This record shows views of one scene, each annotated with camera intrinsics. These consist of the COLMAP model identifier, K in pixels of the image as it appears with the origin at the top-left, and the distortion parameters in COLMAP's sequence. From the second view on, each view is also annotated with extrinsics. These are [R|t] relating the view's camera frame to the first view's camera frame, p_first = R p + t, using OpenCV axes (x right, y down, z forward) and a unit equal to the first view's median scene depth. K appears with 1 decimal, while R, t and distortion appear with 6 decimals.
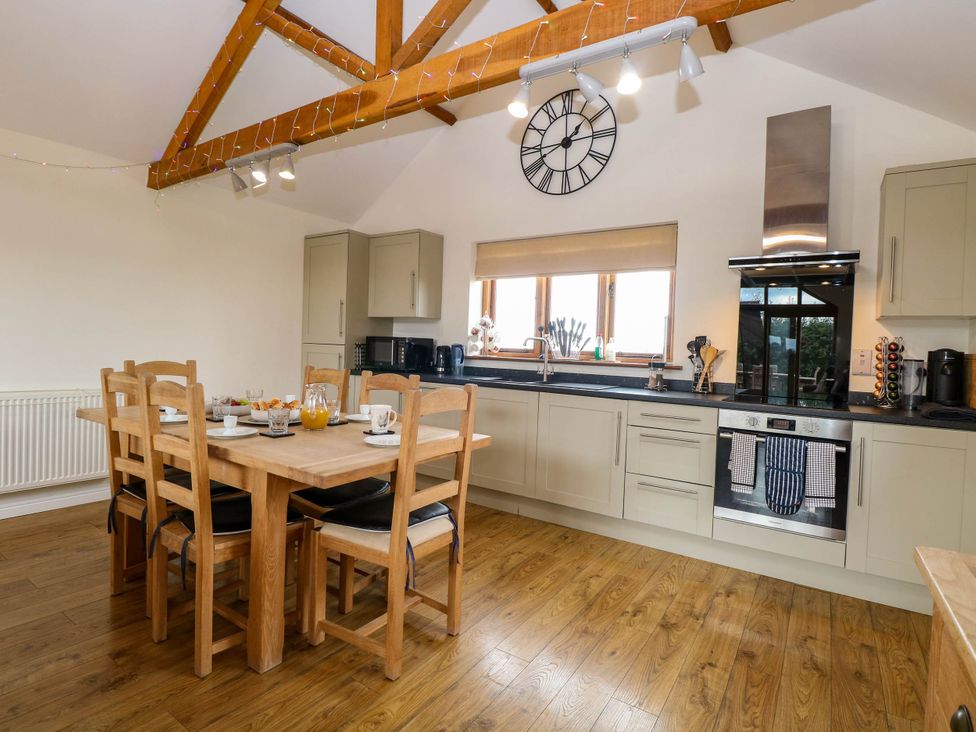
lens RADIAL K [[513.2, 0, 487.9], [0, 513.2, 356.8], [0, 0, 1]] dist [-0.001298, -0.000439]
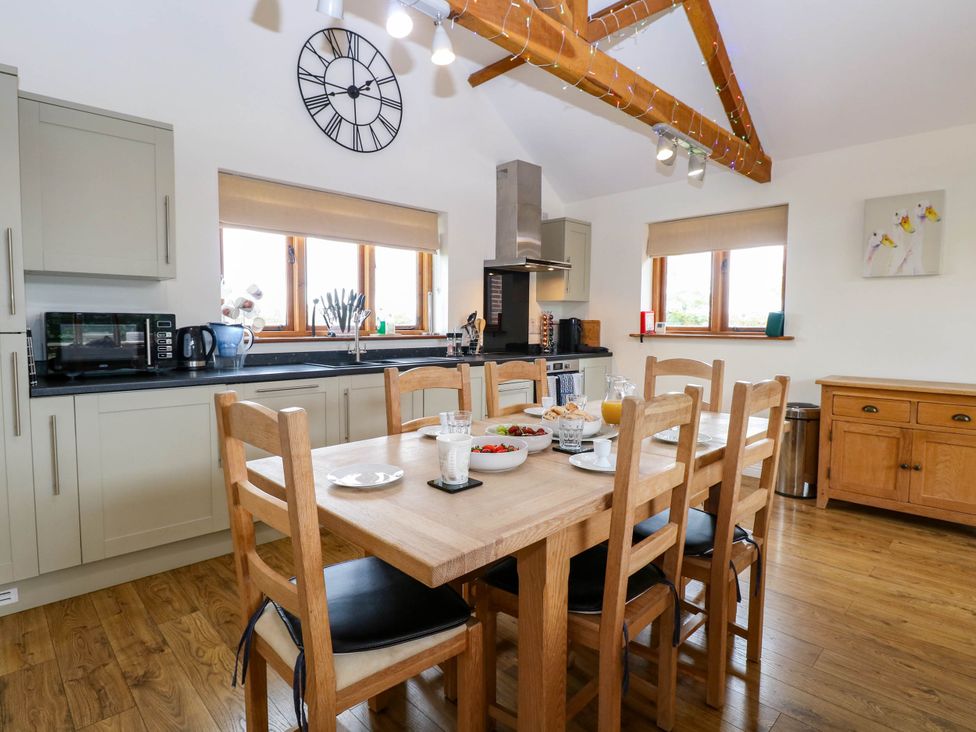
lens RADIAL K [[525.6, 0, 489.4], [0, 525.6, 353.7], [0, 0, 1]] dist [-0.002200, -0.013711]
pose [[0.209273, -0.091819, 0.973537, -0.736447], [0.022663, 0.995770, 0.089044, -0.041799], [-0.977595, 0.003429, 0.210469, 0.588835]]
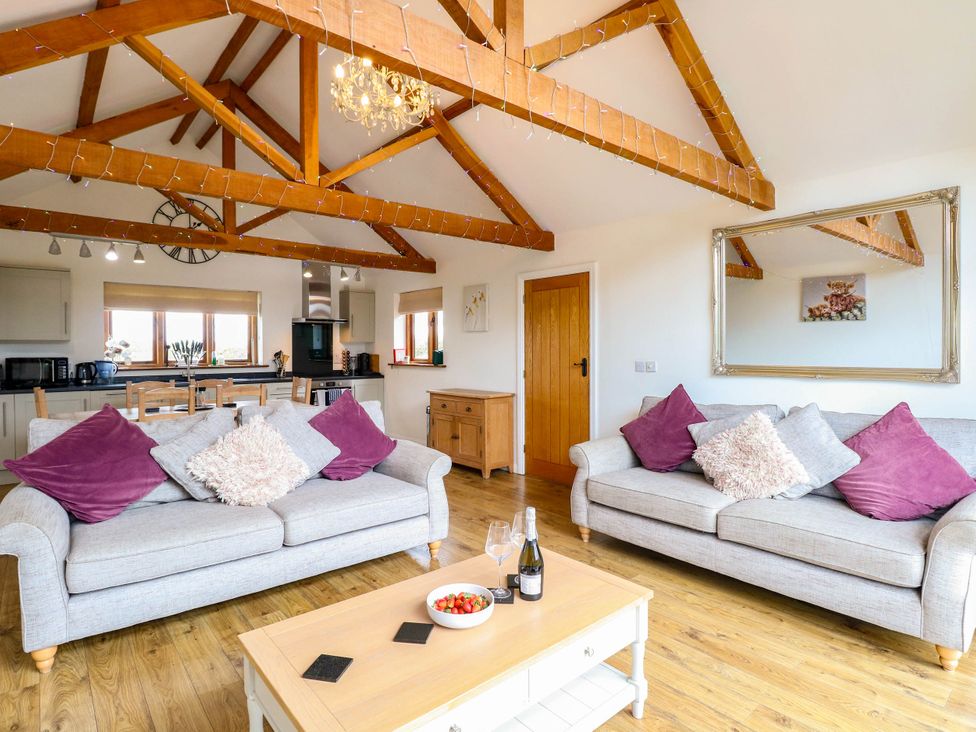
lens RADIAL K [[525.6, 0, 489.4], [0, 525.6, 353.7], [0, 0, 1]] dist [-0.002200, -0.013711]
pose [[0.269612, -0.047451, 0.961799, -1.205595], [0.032258, 0.998670, 0.040227, -0.071508], [-0.962429, 0.020180, 0.270784, -0.340498]]
